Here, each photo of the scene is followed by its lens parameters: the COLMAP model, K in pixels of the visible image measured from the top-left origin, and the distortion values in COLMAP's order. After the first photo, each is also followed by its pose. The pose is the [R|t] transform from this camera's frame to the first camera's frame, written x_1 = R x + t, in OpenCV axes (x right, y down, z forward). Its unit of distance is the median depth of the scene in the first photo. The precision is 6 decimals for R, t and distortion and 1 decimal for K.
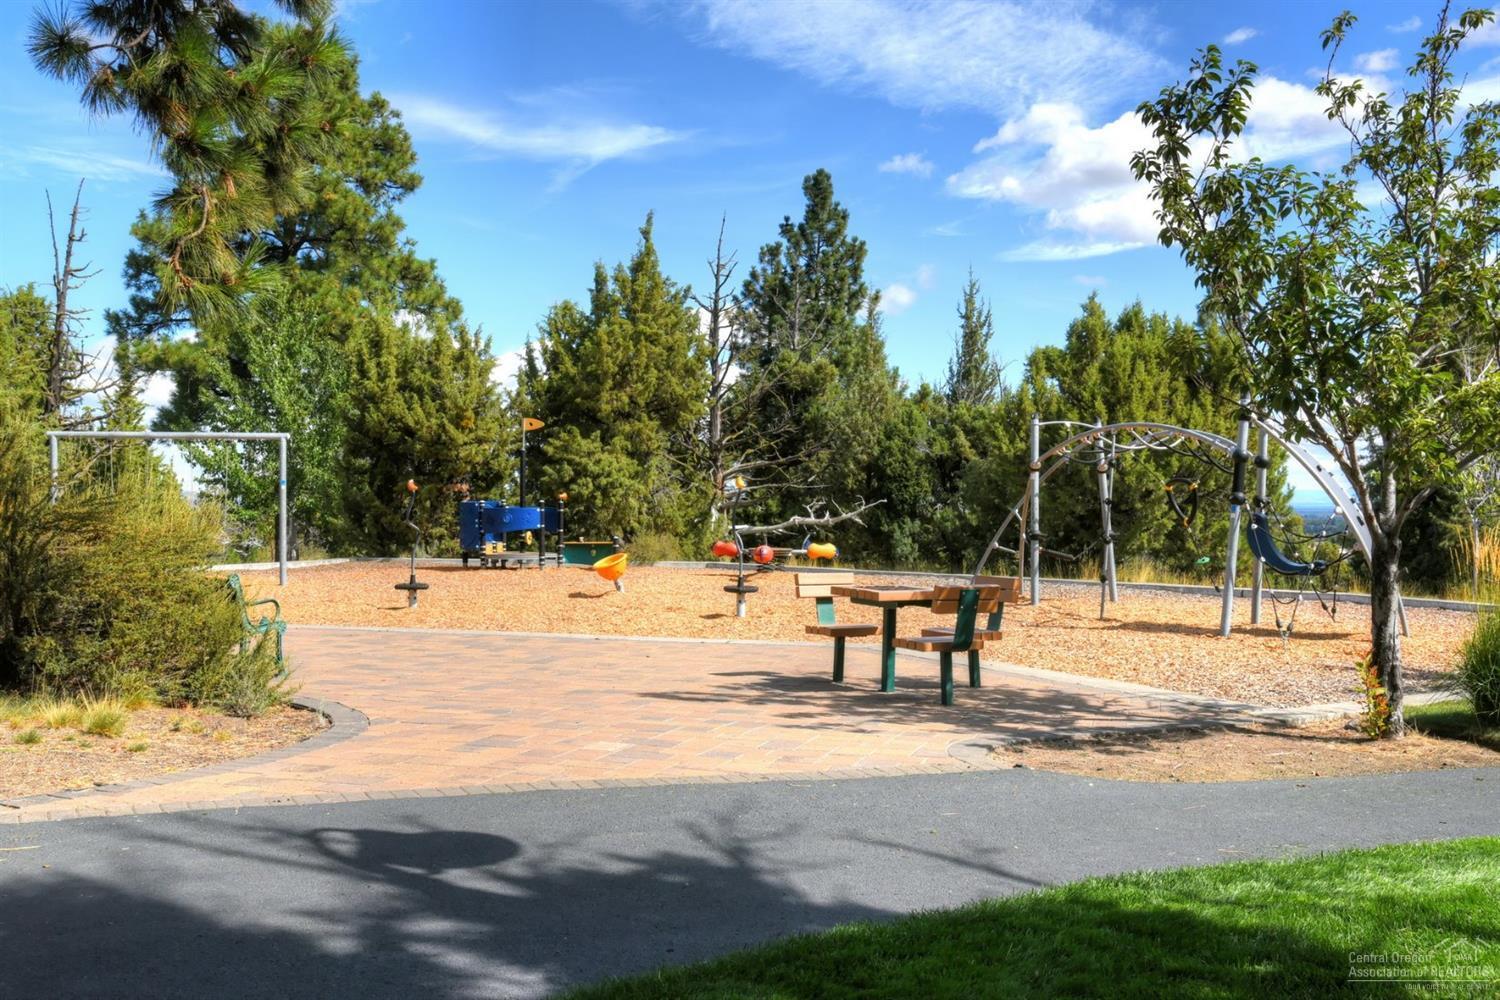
lens RADIAL K [[1482.5, 0, 761.3], [0, 1482.5, 501.2], [0, 0, 1]] dist [-0.015558, 0.000000]
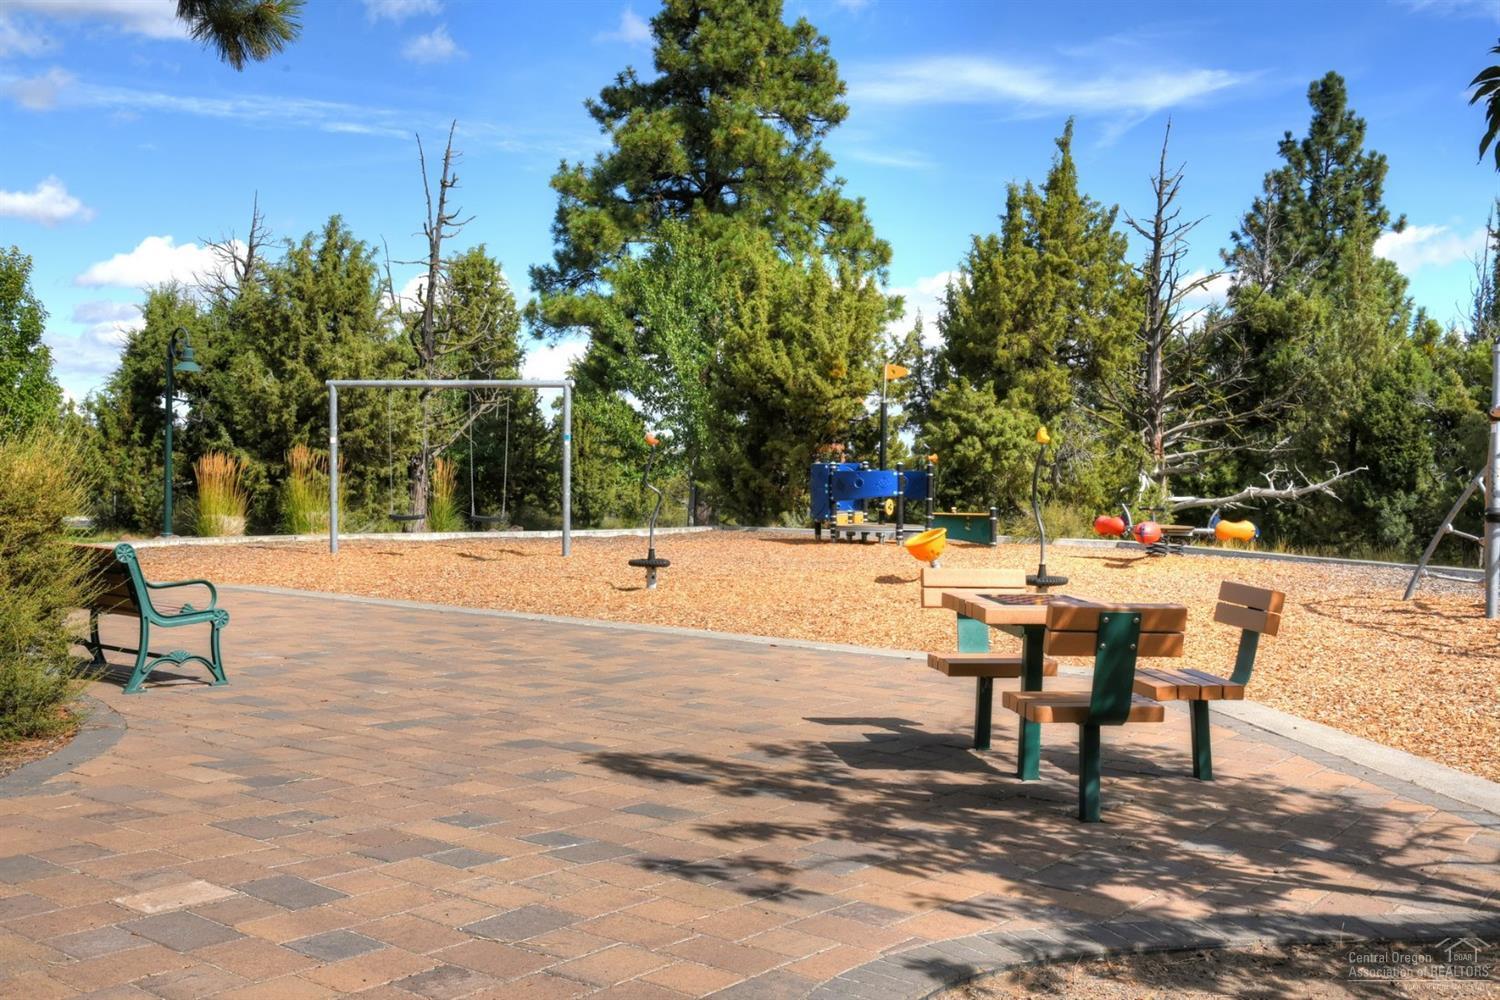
lens RADIAL K [[1538.6, 0, 751.7], [0, 1538.6, 502.2], [0, 0, 1]] dist [-0.029659, 0.000000]
pose [[0.938148, 0.016873, -0.345823, 0.056805], [-0.009599, 0.999695, 0.022736, 0.002328], [0.346101, -0.018010, 0.938024, 0.119451]]
